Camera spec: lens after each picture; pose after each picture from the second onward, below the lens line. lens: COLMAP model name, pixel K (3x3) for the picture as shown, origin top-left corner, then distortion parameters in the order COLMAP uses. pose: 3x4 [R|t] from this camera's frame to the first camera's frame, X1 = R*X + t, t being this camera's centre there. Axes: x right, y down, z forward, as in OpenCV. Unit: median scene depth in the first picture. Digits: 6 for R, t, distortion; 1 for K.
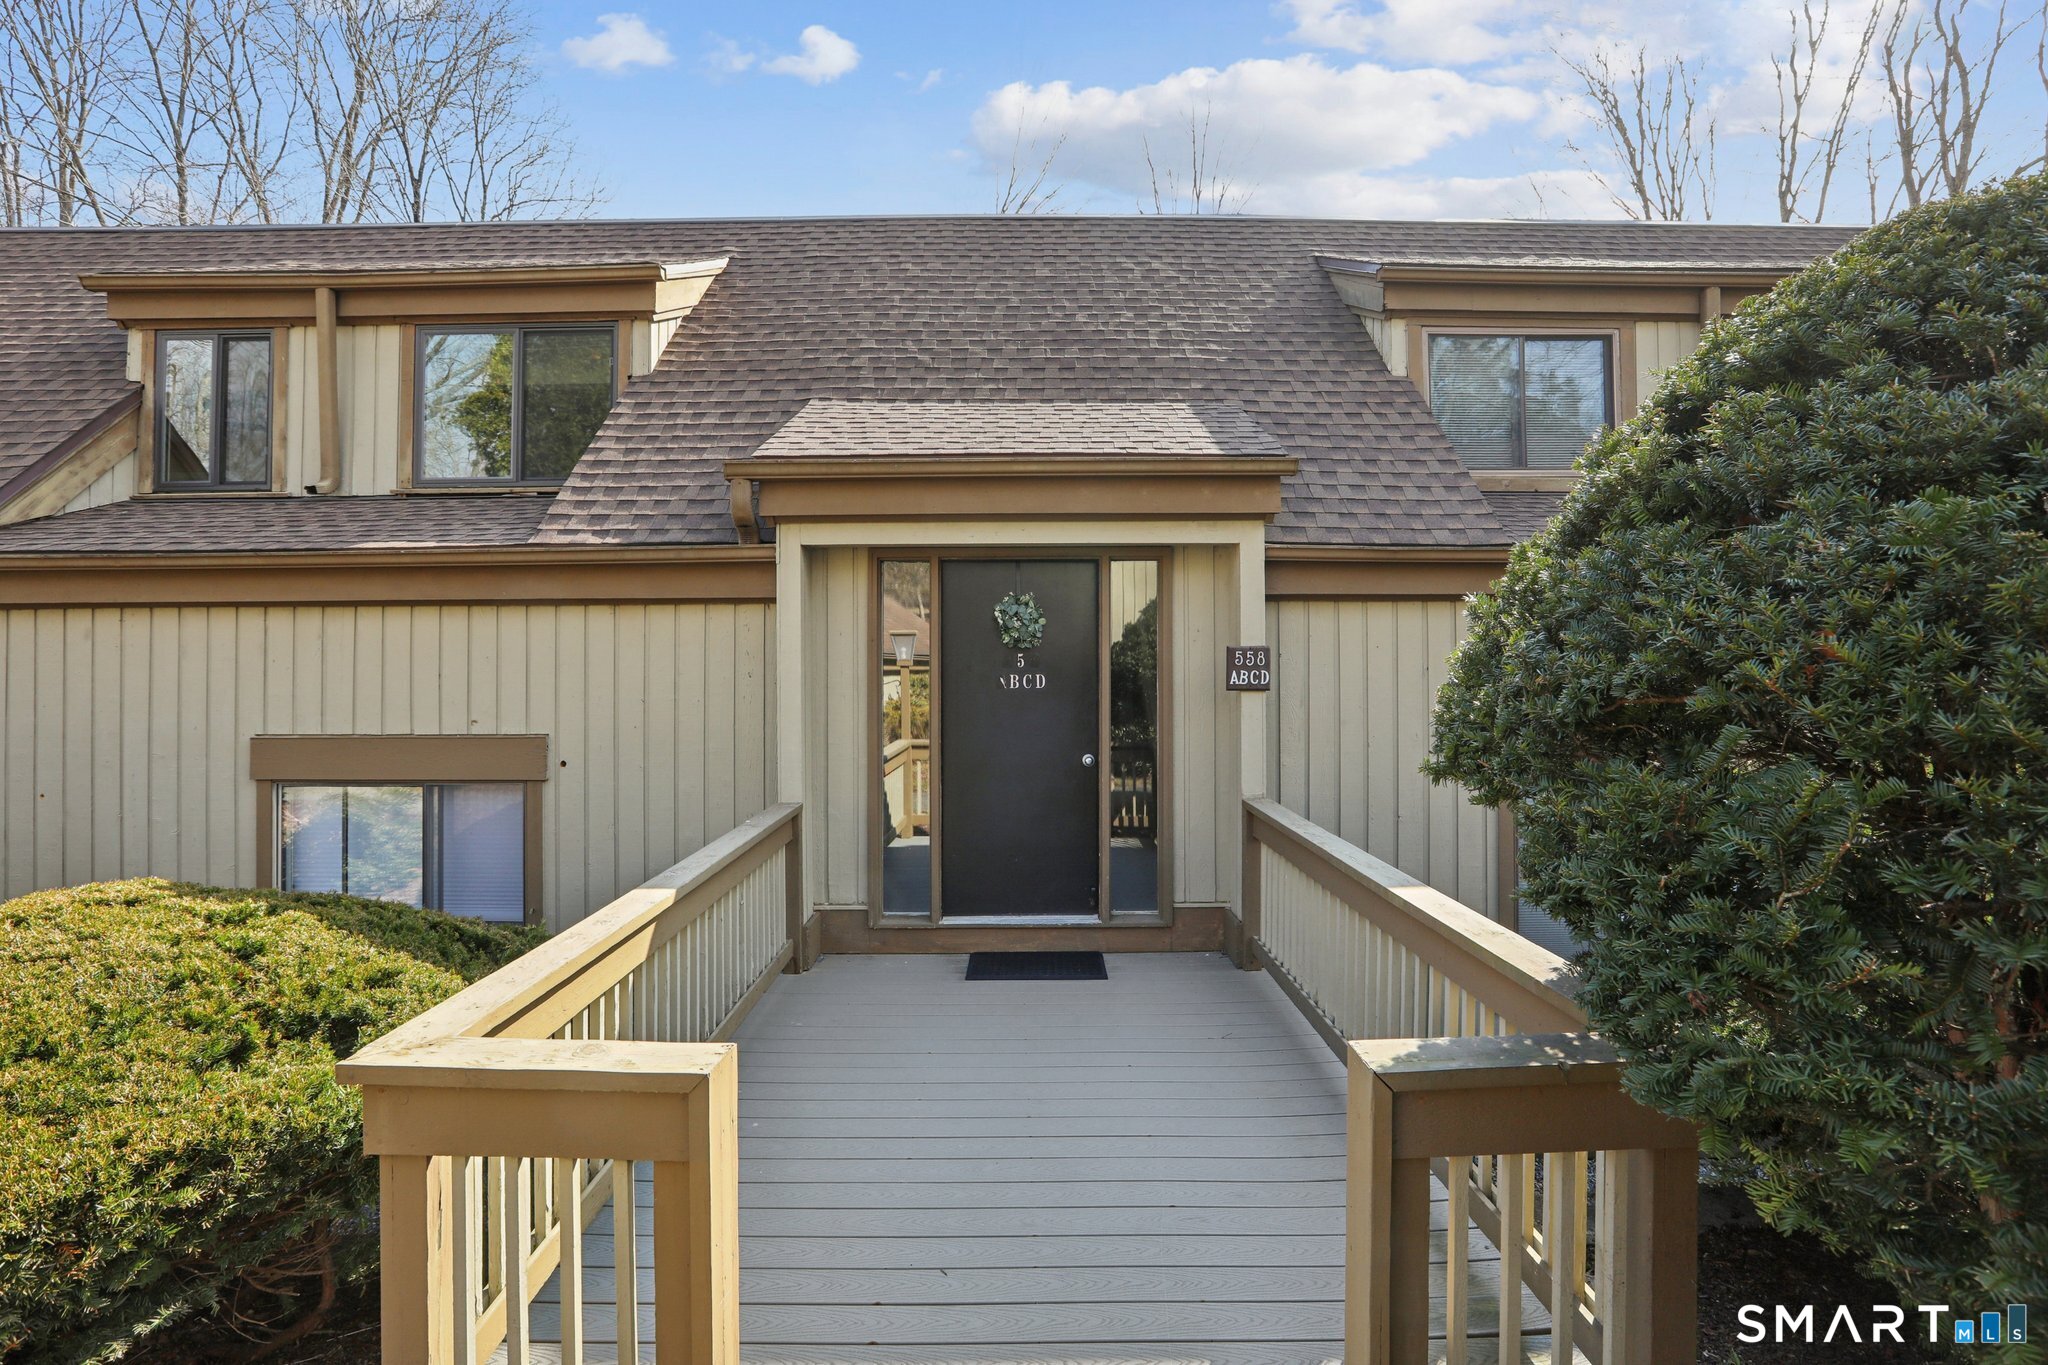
lens RADIAL K [[958.4, 0, 1025.3], [0, 958.4, 643.2], [0, 0, 1]] dist [-0.035013, 0.010123]
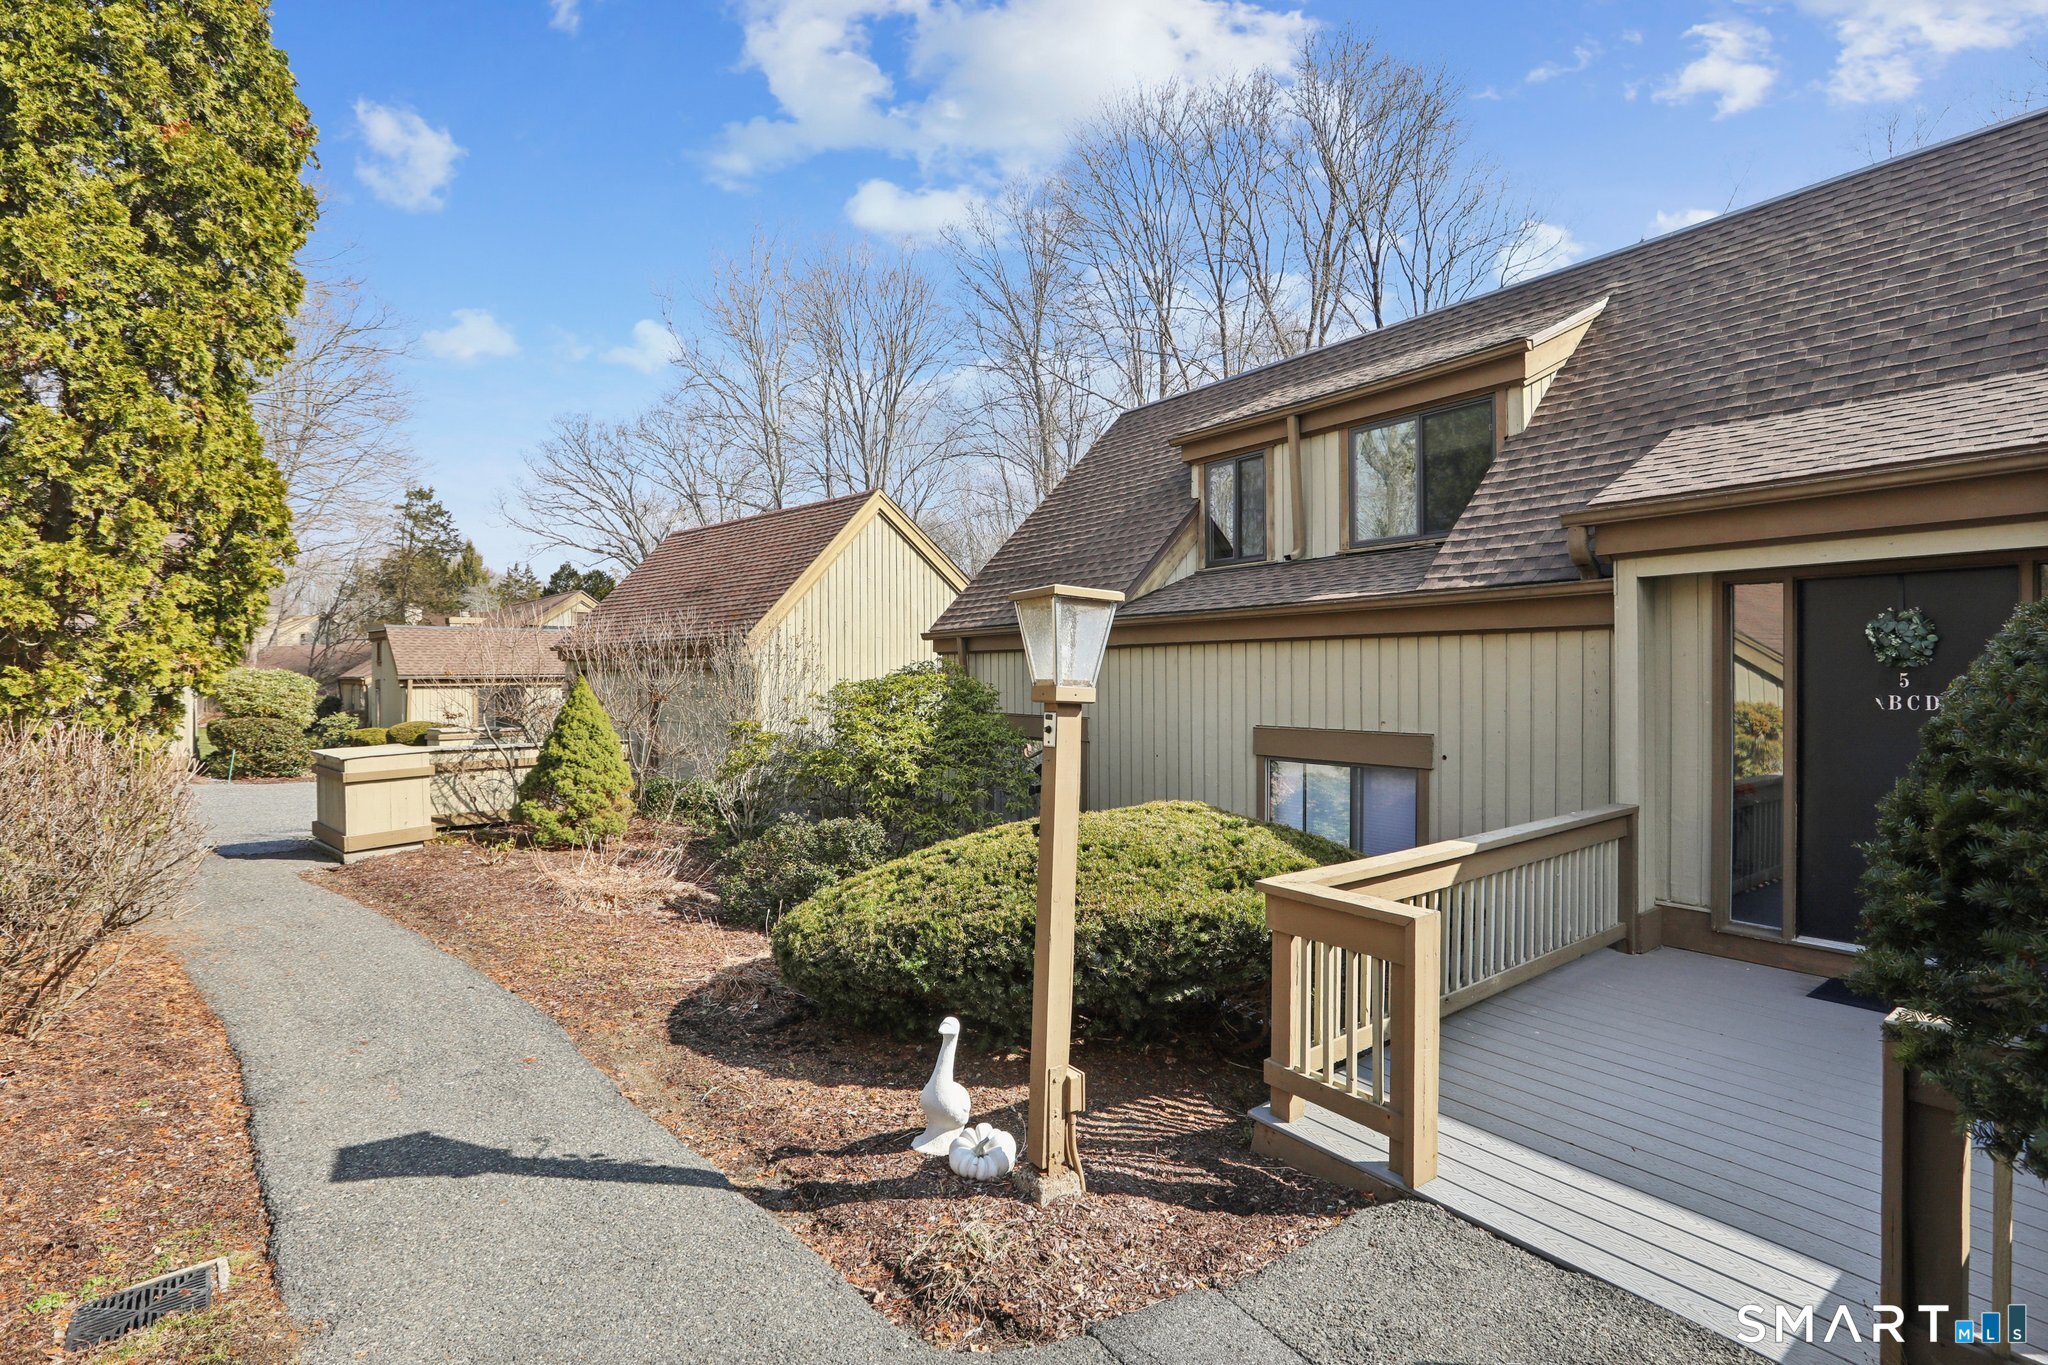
lens RADIAL K [[962.6, 0, 1024.0], [0, 962.6, 682.5], [0, 0, 1]] dist [-0.001261, -0.000003]
pose [[0.579911, 0.008853, -0.814632, 0.234854], [0.023589, 0.999339, 0.027653, -0.024157], [0.814338, -0.035252, 0.579319, -0.214008]]
